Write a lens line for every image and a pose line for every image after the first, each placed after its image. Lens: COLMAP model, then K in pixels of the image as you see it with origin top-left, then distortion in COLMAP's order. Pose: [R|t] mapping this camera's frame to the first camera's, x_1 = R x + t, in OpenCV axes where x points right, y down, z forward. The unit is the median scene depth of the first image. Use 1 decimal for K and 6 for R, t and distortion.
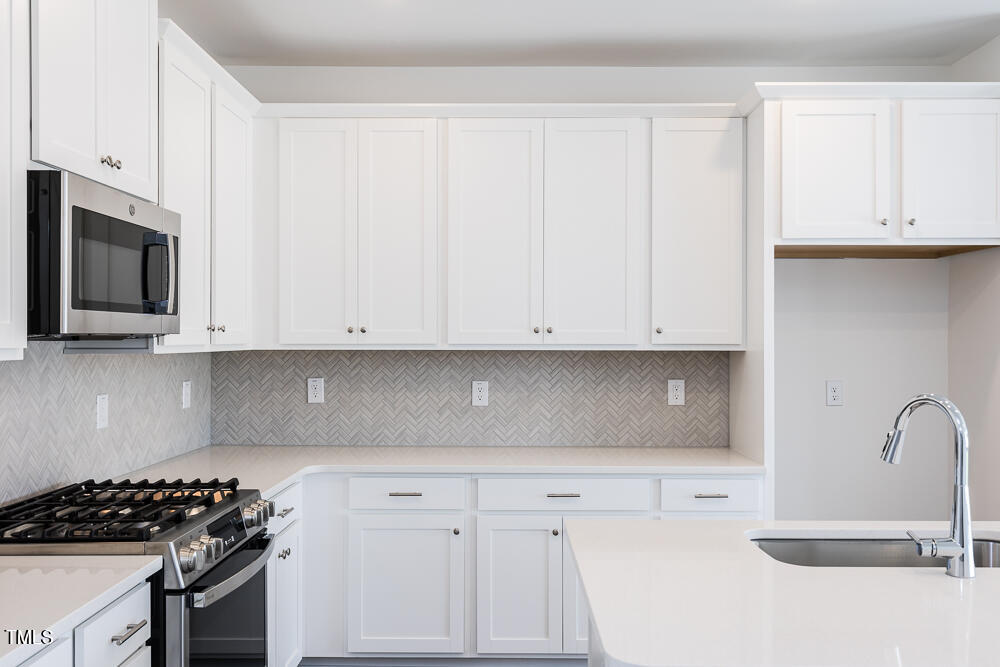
lens RADIAL K [[858.9, 0, 500.5], [0, 858.9, 334.6], [0, 0, 1]] dist [-0.003684, 0.013511]
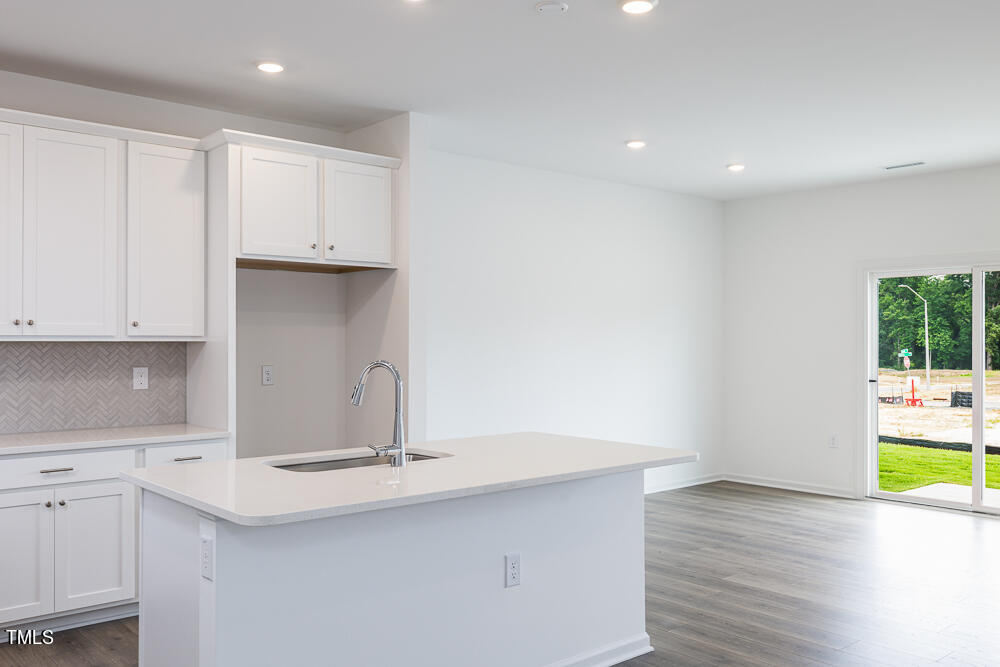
lens RADIAL K [[858.9, 0, 502.4], [0, 858.9, 331.8], [0, 0, 1]] dist [-0.003684, 0.013511]
pose [[0.743431, 0.005778, 0.668788, -0.209656], [-0.001242, 0.999973, -0.007259, 0.012785], [-0.668812, 0.004565, 0.743418, -0.186518]]
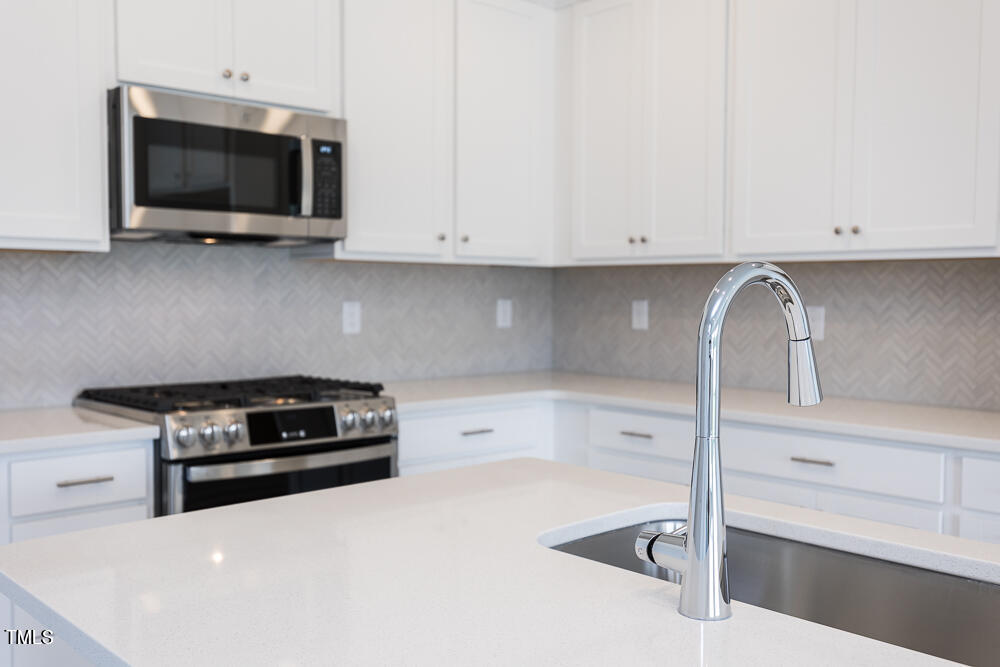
lens RADIAL K [[955.6, 0, 500.5], [0, 955.6, 331.7], [0, 0, 1]] dist [0.020791, 0.000000]
pose [[0.689811, 0.034030, -0.723190, 0.396599], [-0.002823, 0.999014, 0.044316, 0.040712], [0.723984, -0.028528, 0.689226, 0.238445]]
